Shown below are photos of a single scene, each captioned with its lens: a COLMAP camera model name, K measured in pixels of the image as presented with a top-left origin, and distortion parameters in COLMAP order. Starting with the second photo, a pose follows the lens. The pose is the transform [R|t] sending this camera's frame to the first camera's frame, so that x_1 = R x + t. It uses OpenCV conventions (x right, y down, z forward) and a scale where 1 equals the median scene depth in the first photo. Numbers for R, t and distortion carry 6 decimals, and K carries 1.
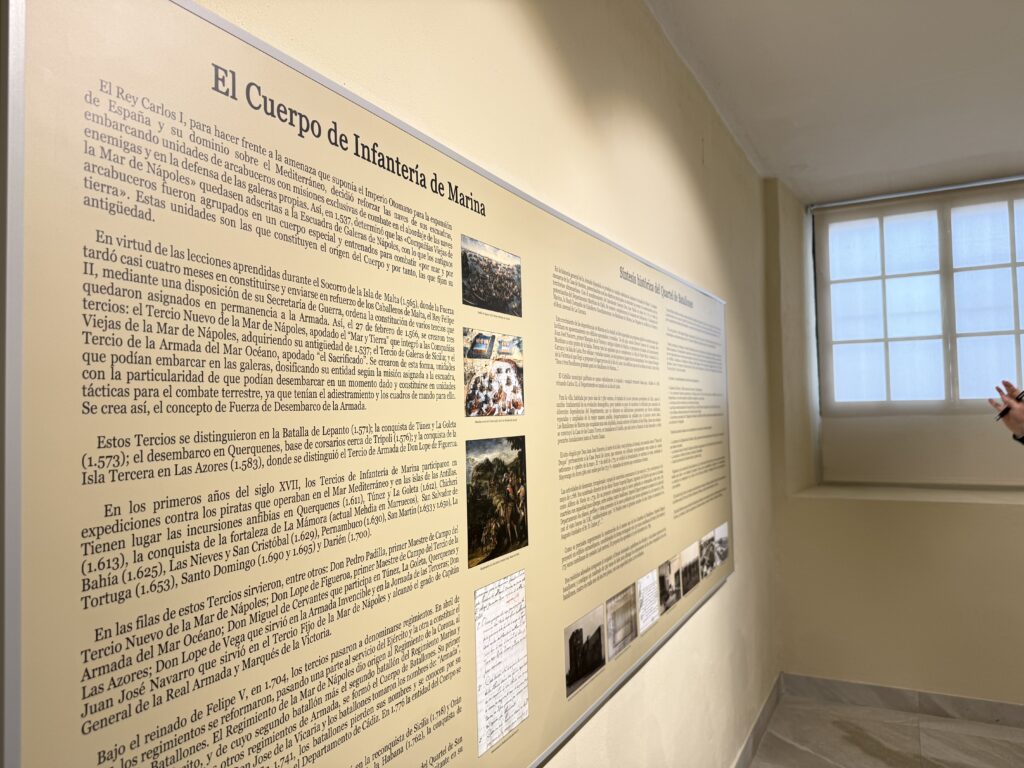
lens RADIAL K [[722.7, 0, 514.8], [0, 722.7, 382.5], [0, 0, 1]] dist [0.077500, -0.091844]
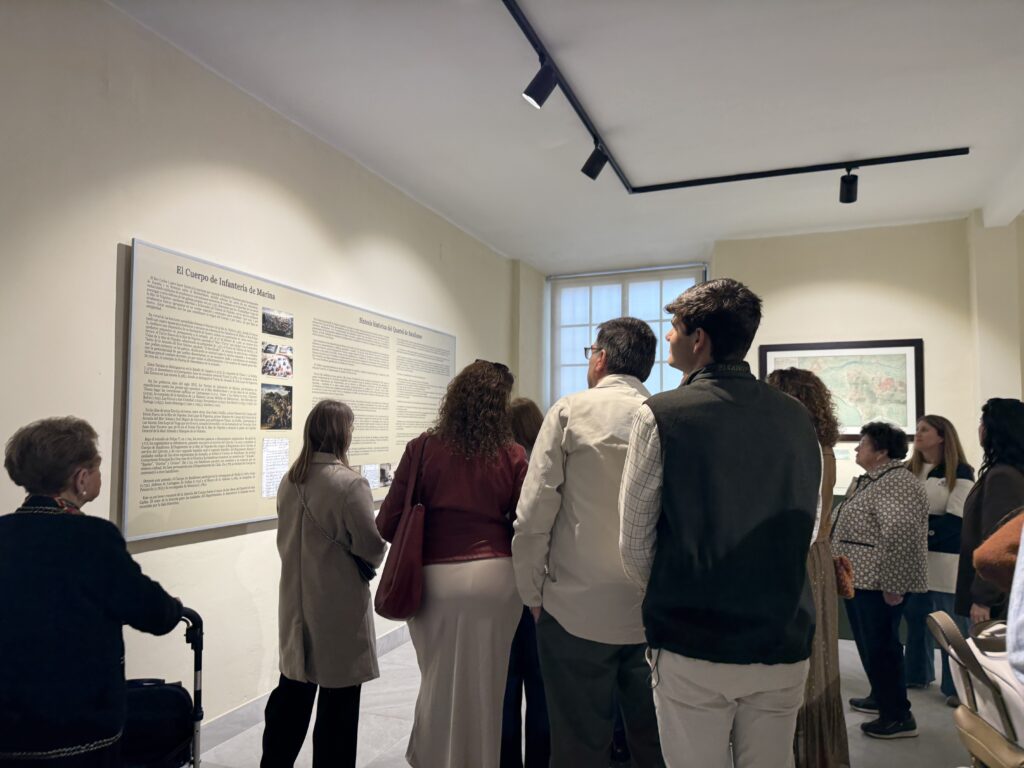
lens RADIAL K [[728.1, 0, 512.4], [0, 728.1, 403.6], [0, 0, 1]] dist [0.074868, -0.131536]
pose [[0.992492, 0.033592, 0.117607, 0.506585], [-0.032994, 0.999431, -0.007024, 0.134910], [-0.117776, 0.003091, 0.993035, -1.710720]]
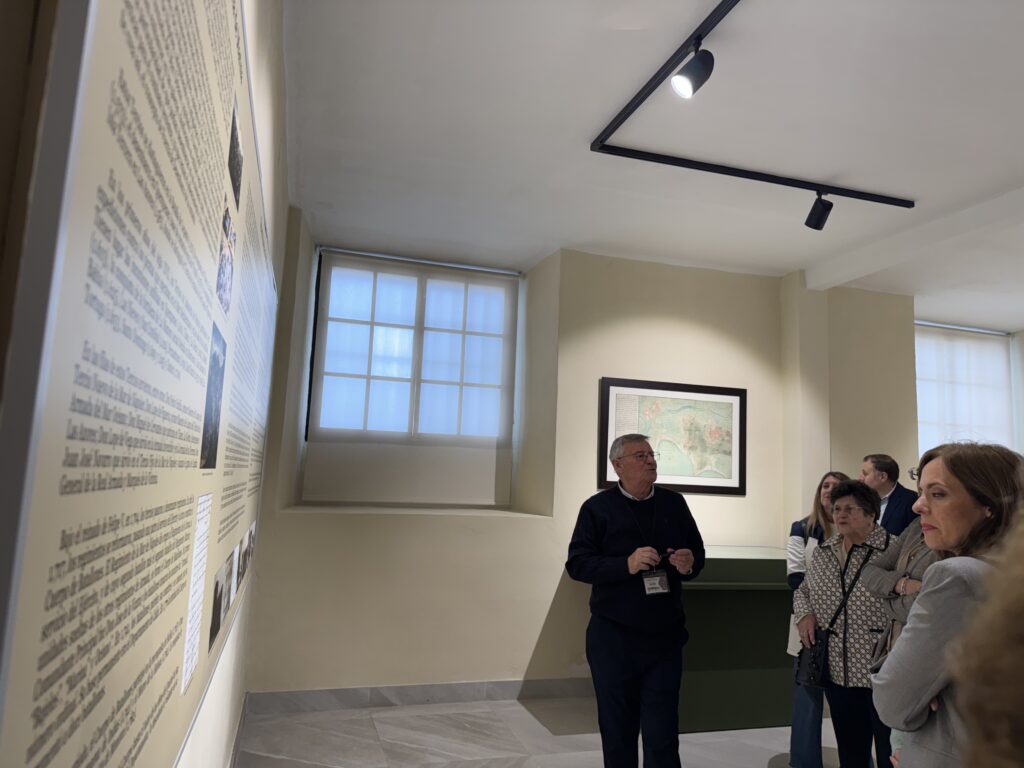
lens RADIAL K [[722.7, 0, 514.8], [0, 722.7, 382.5], [0, 0, 1]] dist [0.077500, -0.091844]
pose [[0.694474, 0.147633, 0.704209, -0.422484], [-0.083671, 0.988654, -0.124751, 0.232960], [-0.714636, 0.027715, 0.698947, 0.143270]]
